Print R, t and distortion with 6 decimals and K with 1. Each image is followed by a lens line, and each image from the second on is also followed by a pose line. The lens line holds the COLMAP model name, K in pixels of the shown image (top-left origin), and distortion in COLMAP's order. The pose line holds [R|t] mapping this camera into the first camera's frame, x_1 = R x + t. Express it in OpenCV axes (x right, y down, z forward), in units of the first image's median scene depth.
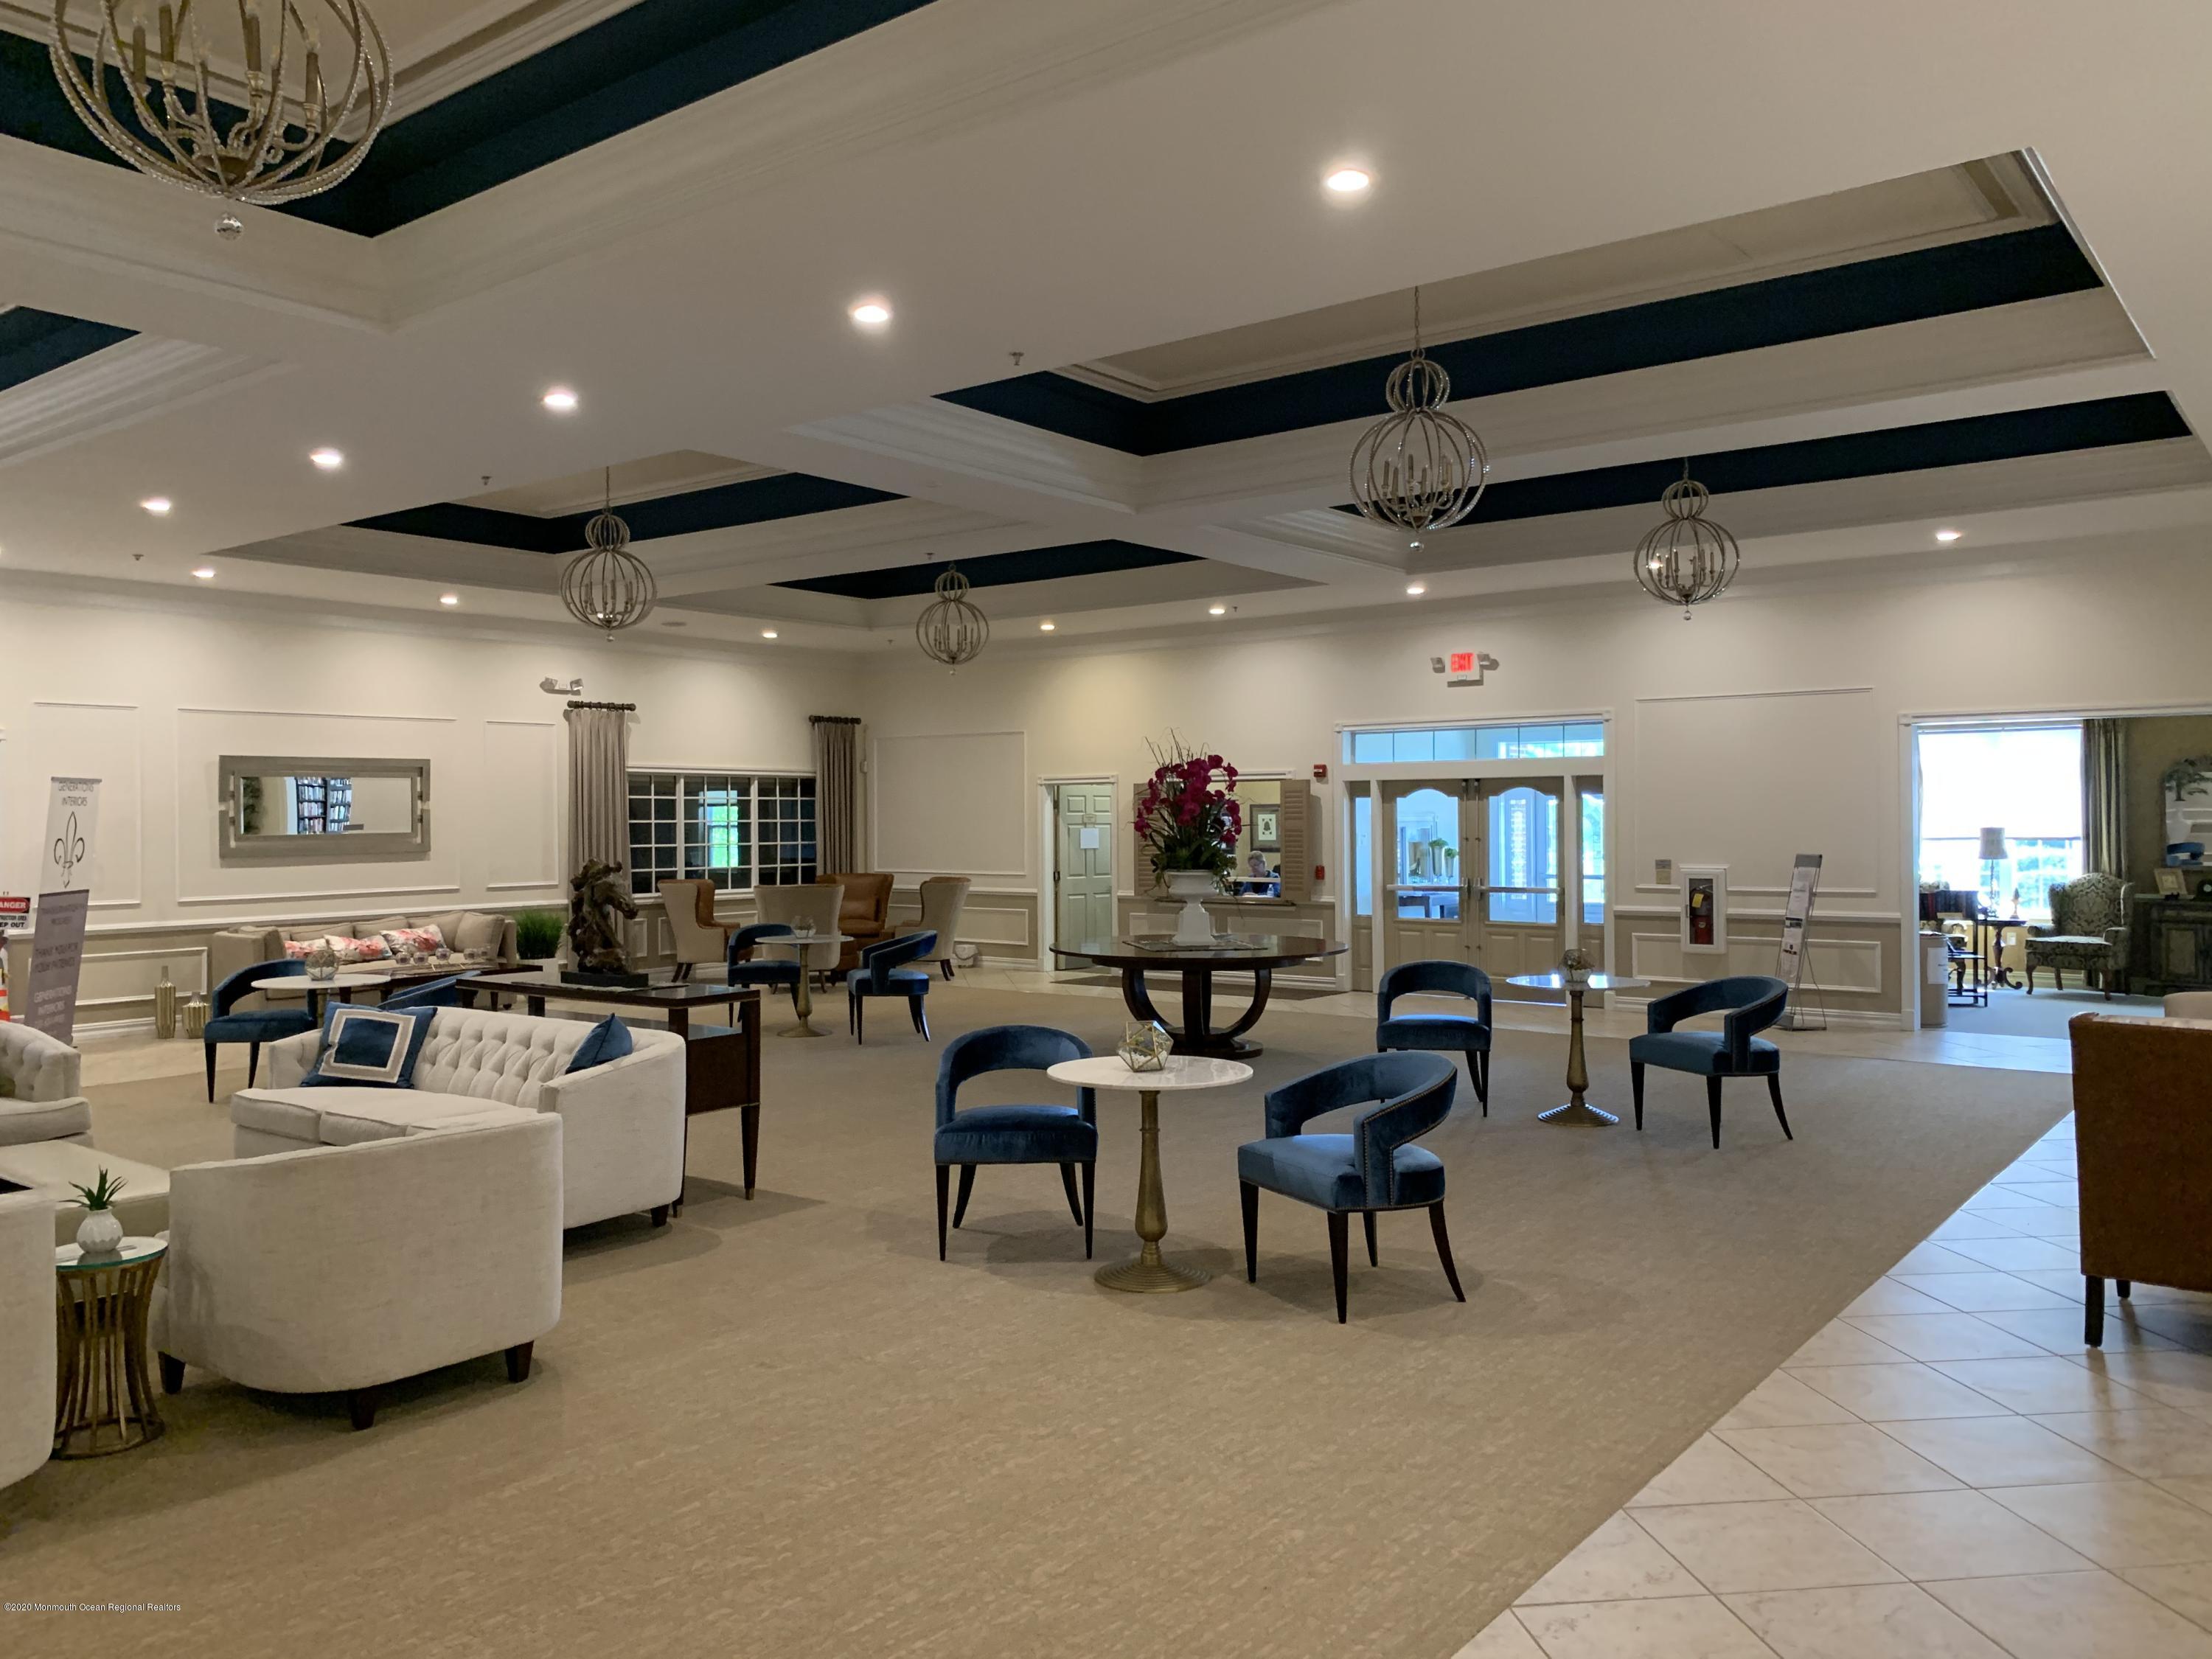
lens RADIAL K [[1694.0, 0, 1067.1], [0, 1694.0, 843.5], [0, 0, 1]] dist [0.049738, -0.052341]
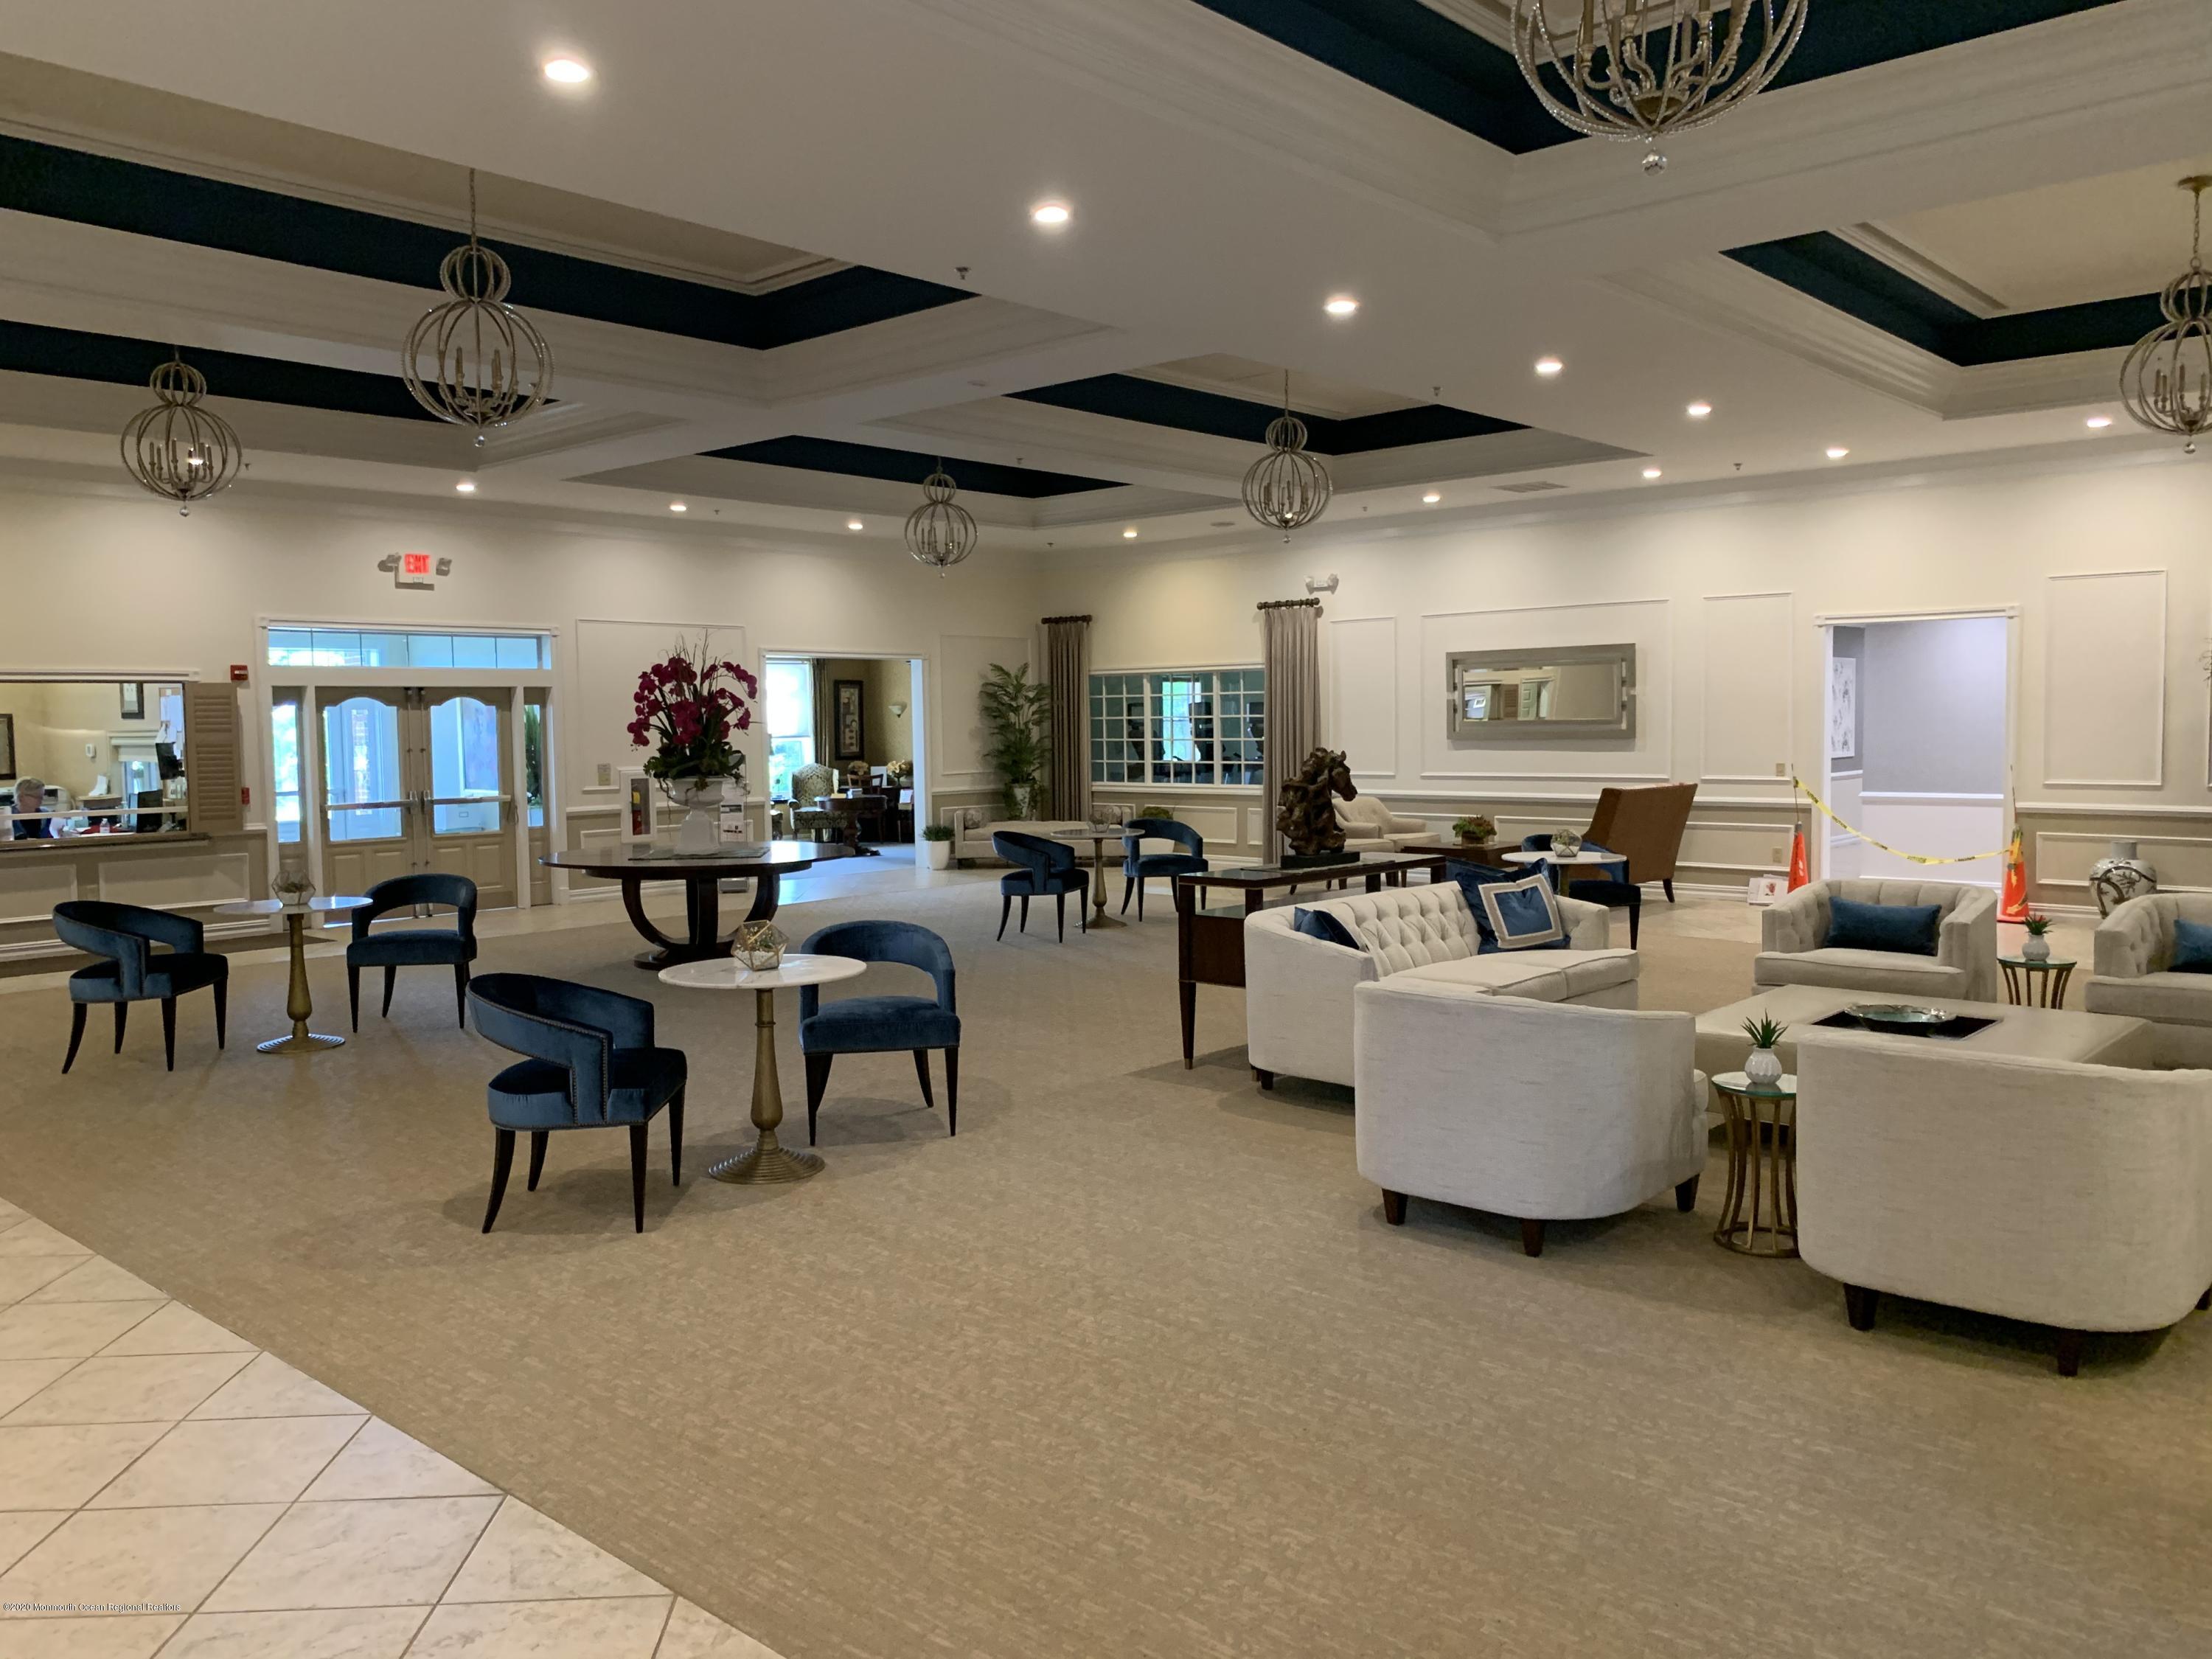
lens RADIAL K [[1694.0, 0, 1100.3], [0, 1694.0, 837.0], [0, 0, 1]] dist [0.049738, -0.052341]
pose [[0.059022, -0.065189, 0.996126, -0.768721], [0.028151, 0.997577, 0.063616, -0.004765], [-0.997860, 0.024287, 0.060714, 0.615103]]
